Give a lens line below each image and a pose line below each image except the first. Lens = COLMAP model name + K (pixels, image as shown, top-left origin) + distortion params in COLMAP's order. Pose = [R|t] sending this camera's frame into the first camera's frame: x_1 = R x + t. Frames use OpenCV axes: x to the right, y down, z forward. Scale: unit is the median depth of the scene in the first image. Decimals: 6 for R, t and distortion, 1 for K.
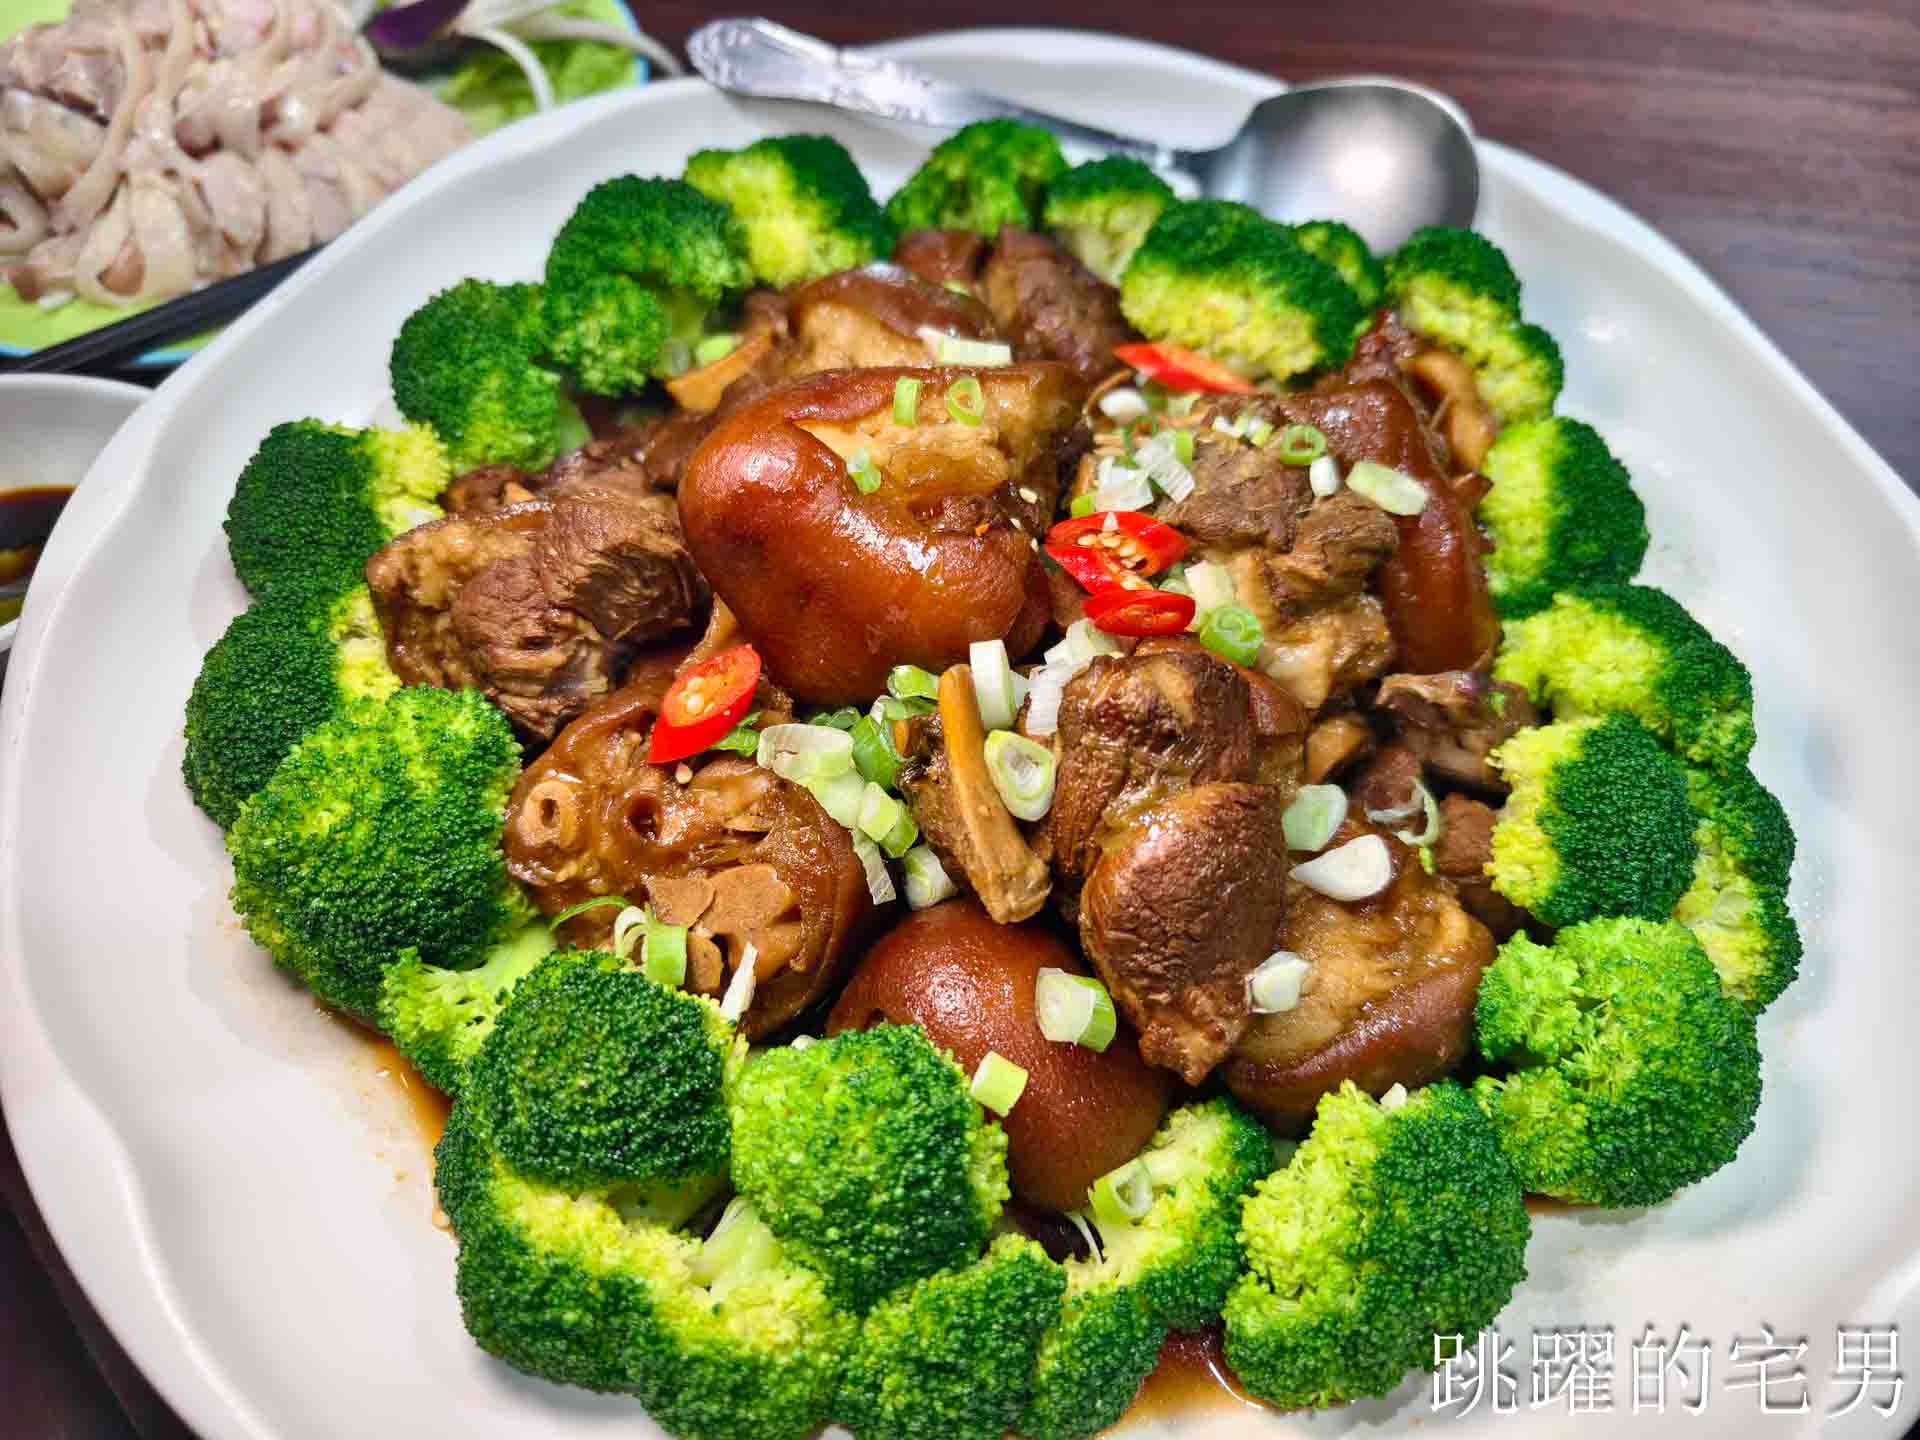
lens RADIAL K [[1257.9, 0, 967.1], [0, 1257.9, 750.8], [0, 0, 1]] dist [0.001744, -0.068621]
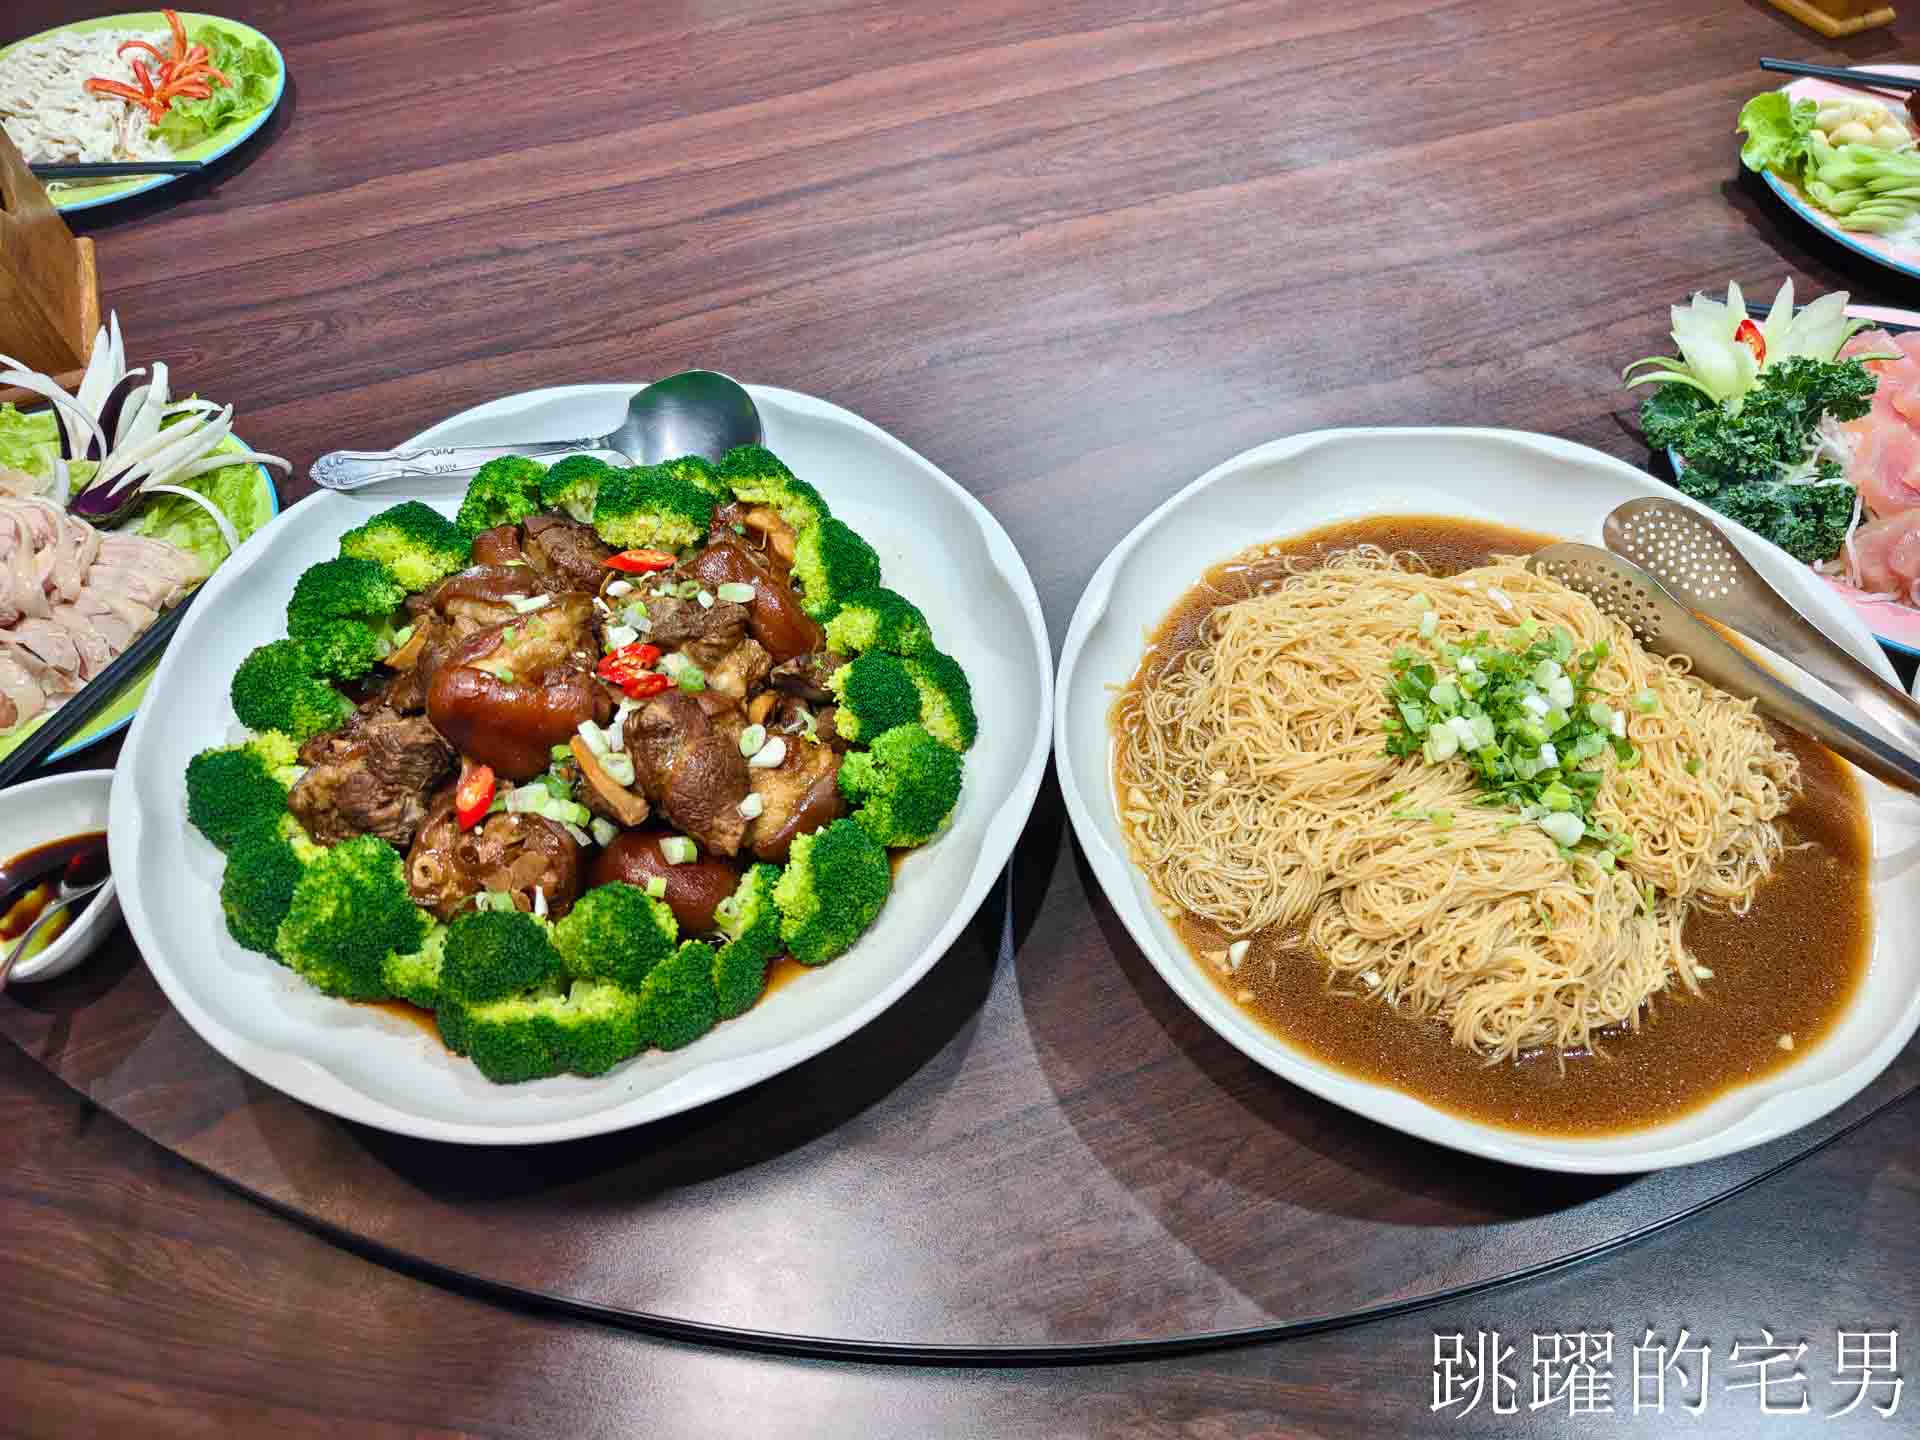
lens RADIAL K [[1257.9, 0, 967.1], [0, 1257.9, 750.8], [0, 0, 1]] dist [0.001744, -0.068621]
pose [[0.899027, -0.380541, 0.216654, 0.115093], [0.386594, 0.922121, 0.015444, 0.179434], [-0.205658, 0.069873, 0.976126, -1.279888]]
